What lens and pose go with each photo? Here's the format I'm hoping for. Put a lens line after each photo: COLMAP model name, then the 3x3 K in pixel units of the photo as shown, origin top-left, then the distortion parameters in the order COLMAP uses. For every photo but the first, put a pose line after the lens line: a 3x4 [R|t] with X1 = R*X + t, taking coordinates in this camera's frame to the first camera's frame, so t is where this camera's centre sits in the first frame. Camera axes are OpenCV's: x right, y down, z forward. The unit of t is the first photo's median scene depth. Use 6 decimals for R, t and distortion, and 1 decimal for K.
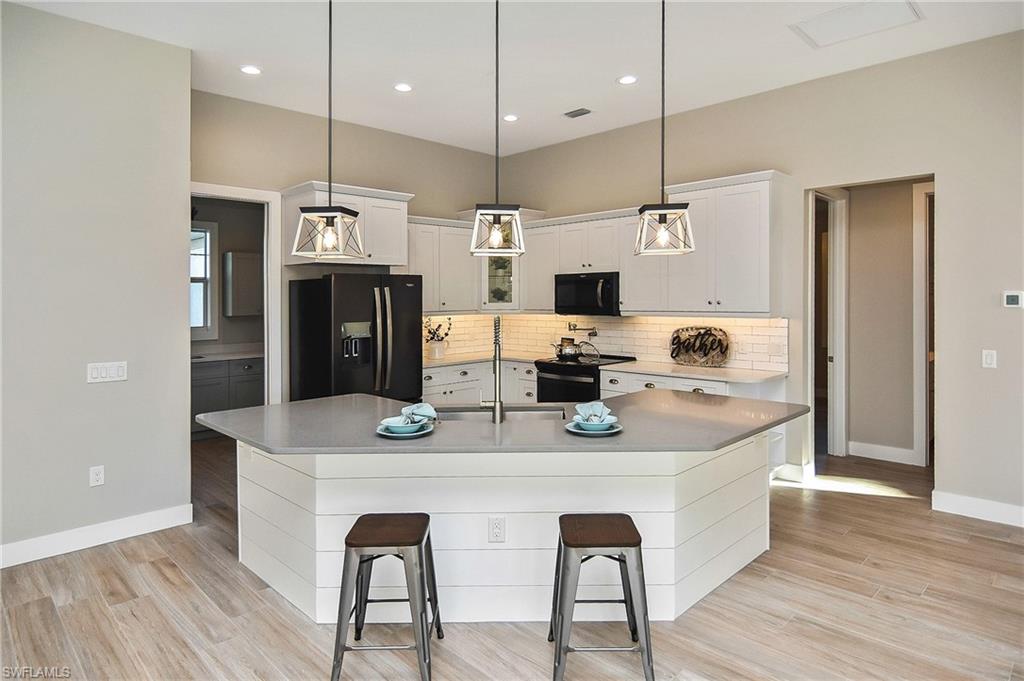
lens RADIAL K [[596.5, 0, 526.3], [0, 596.5, 295.9], [0, 0, 1]] dist [-0.002469, -0.001955]
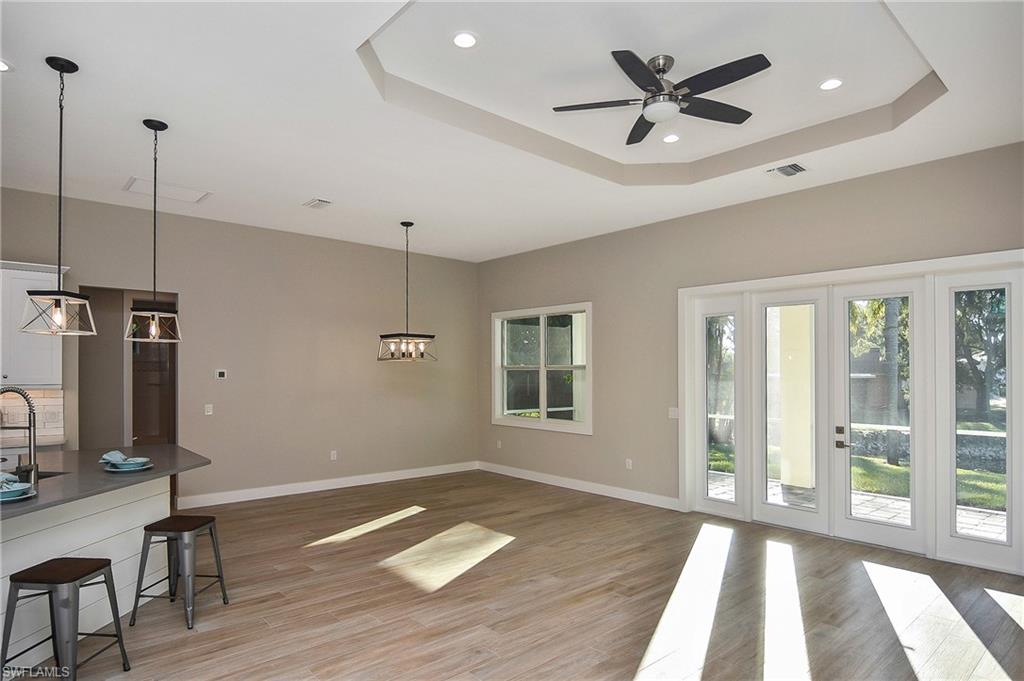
lens RADIAL K [[570.4, 0, 512.3], [0, 570.4, 360.9], [0, 0, 1]] dist [-0.008406, -0.001944]
pose [[0.064774, 0.027699, 0.997515, -0.575498], [-0.008176, 0.999596, -0.027226, 0.002407], [-0.997866, -0.006392, 0.064975, 0.029000]]
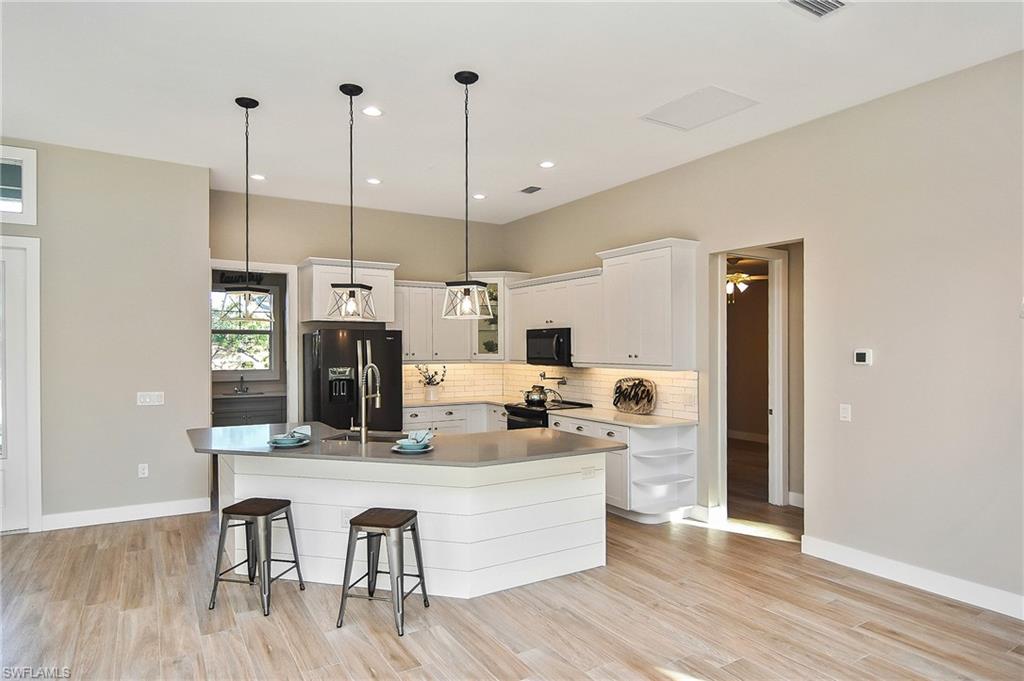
lens RADIAL K [[602.6, 0, 512.0], [0, 602.6, 340.5], [0, 0, 1]] dist [-0.006426, -0.002259]
pose [[0.970460, 0.007197, -0.241156, 0.328729], [-0.009106, 0.999935, -0.006804, -0.007320], [0.241092, 0.008799, 0.970463, -0.132707]]
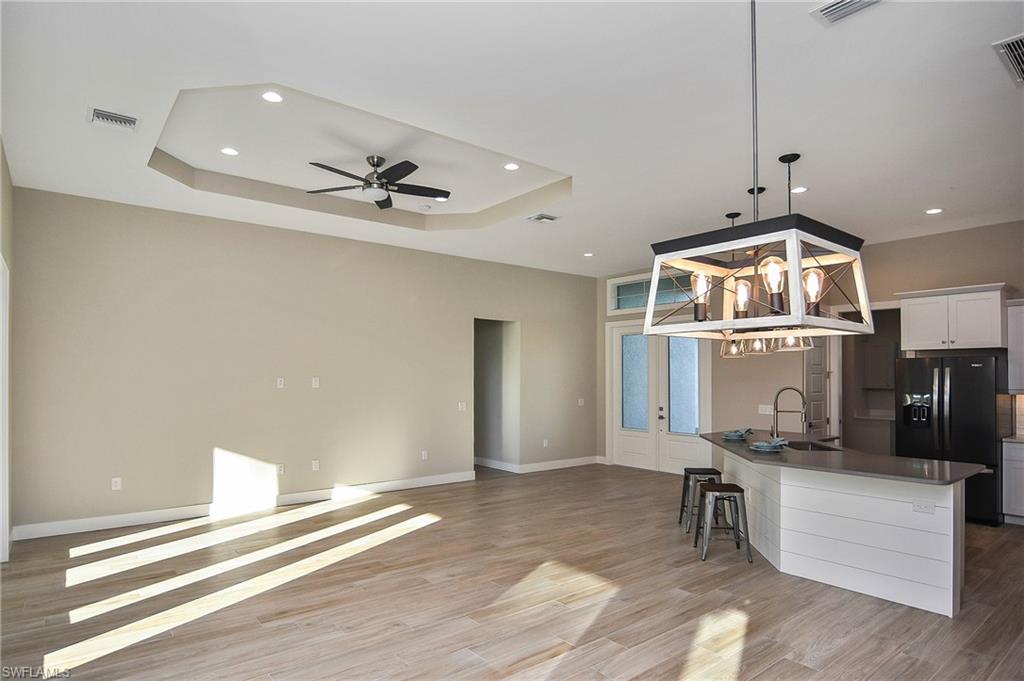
lens RADIAL K [[561.9, 0, 487.7], [0, 561.9, 369.0], [0, 0, 1]] dist [-0.019528, -0.001739]
pose [[-0.151745, -0.005006, -0.988407, 0.963377], [0.001631, 0.999985, -0.005315, -0.006842], [0.988418, -0.002418, -0.151735, 0.219381]]
